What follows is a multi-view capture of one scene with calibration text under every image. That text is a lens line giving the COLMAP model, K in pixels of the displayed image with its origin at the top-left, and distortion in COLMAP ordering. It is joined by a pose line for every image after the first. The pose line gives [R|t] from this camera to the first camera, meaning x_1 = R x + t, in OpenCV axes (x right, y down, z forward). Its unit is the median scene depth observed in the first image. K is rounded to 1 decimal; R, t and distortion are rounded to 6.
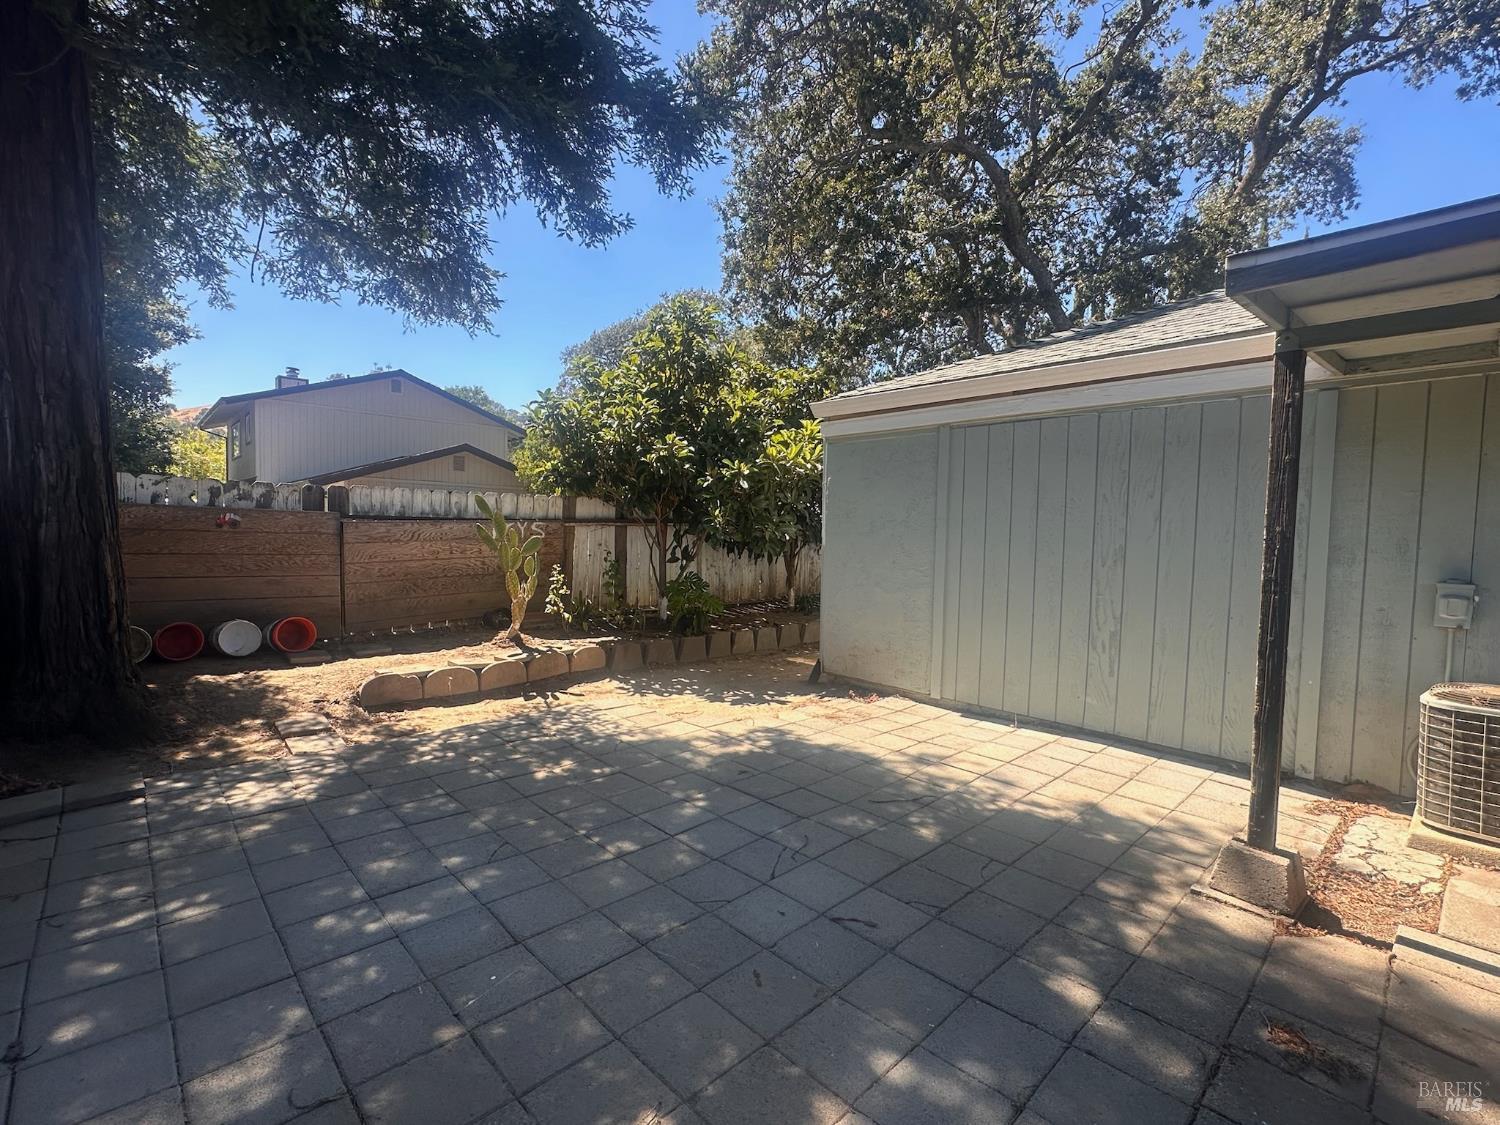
lens RADIAL K [[672.0, 0, 750.0], [0, 672.0, 562.5], [0, 0, 1]] dist [0.000032, 0.000000]
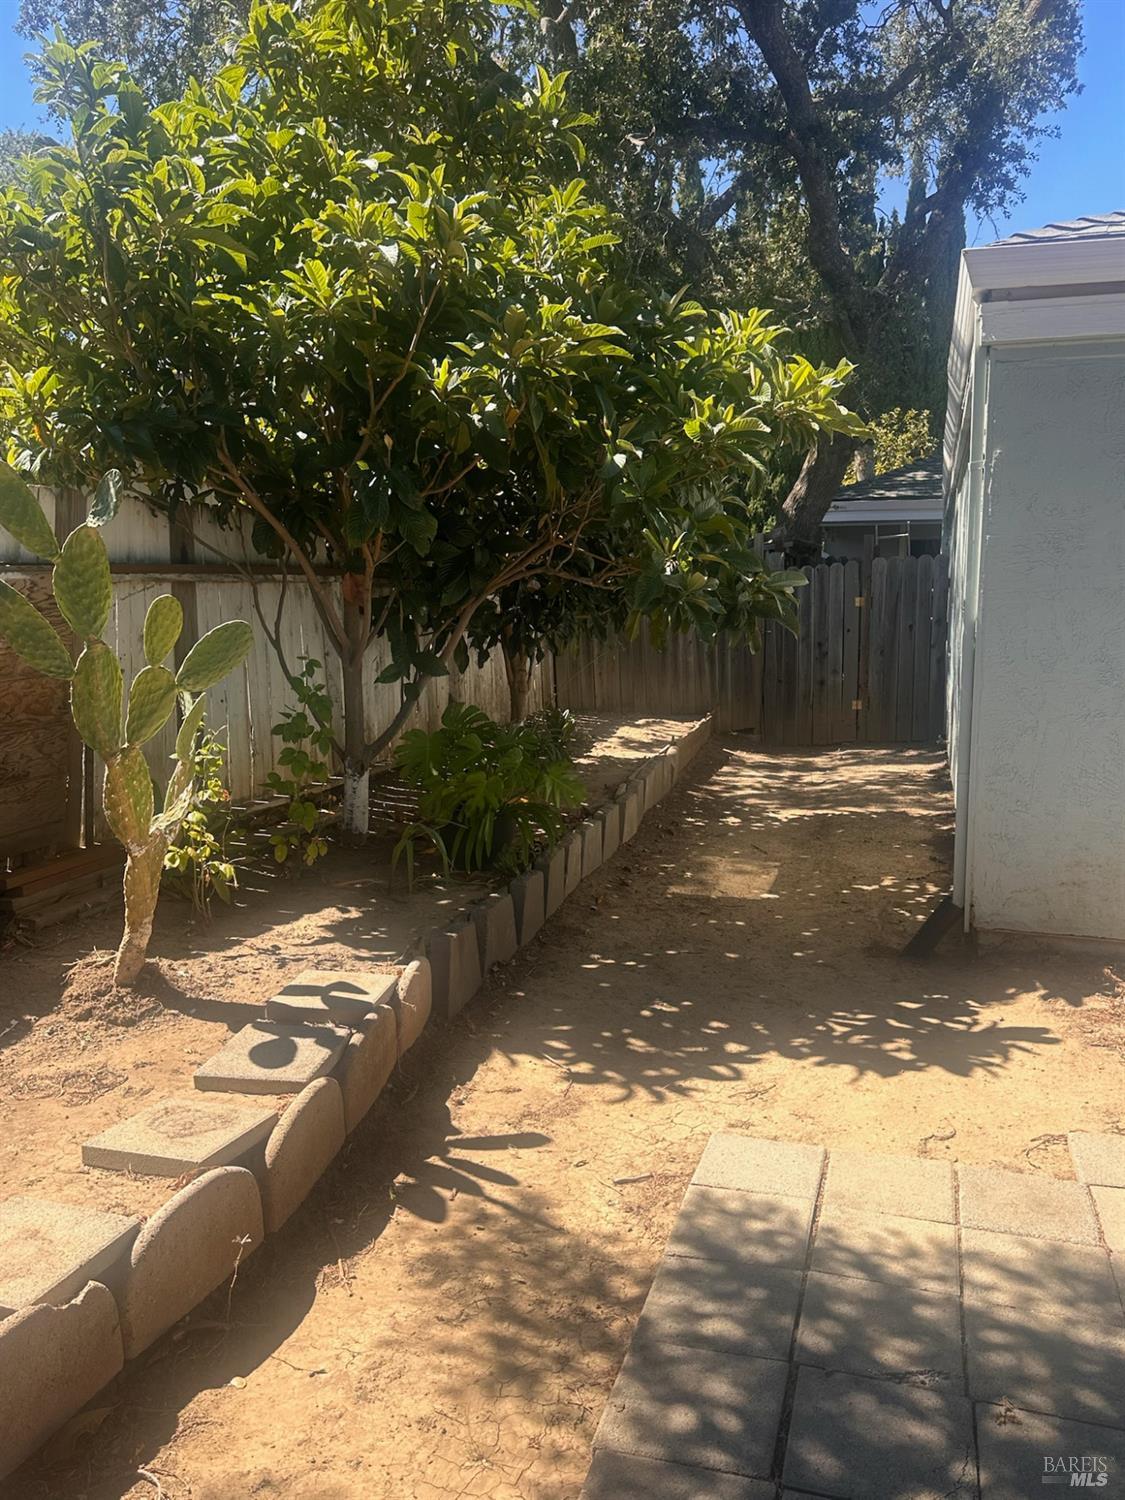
lens RADIAL K [[1178.0, 0, 562.5], [0, 1178.0, 750.0], [0, 0, 1]] dist [0.057062, -0.000442]
pose [[0.871641, -0.085045, 0.482711, -0.472952], [0.041404, 0.994088, 0.100376, -0.030916], [-0.488393, -0.067506, 0.870009, 0.523600]]
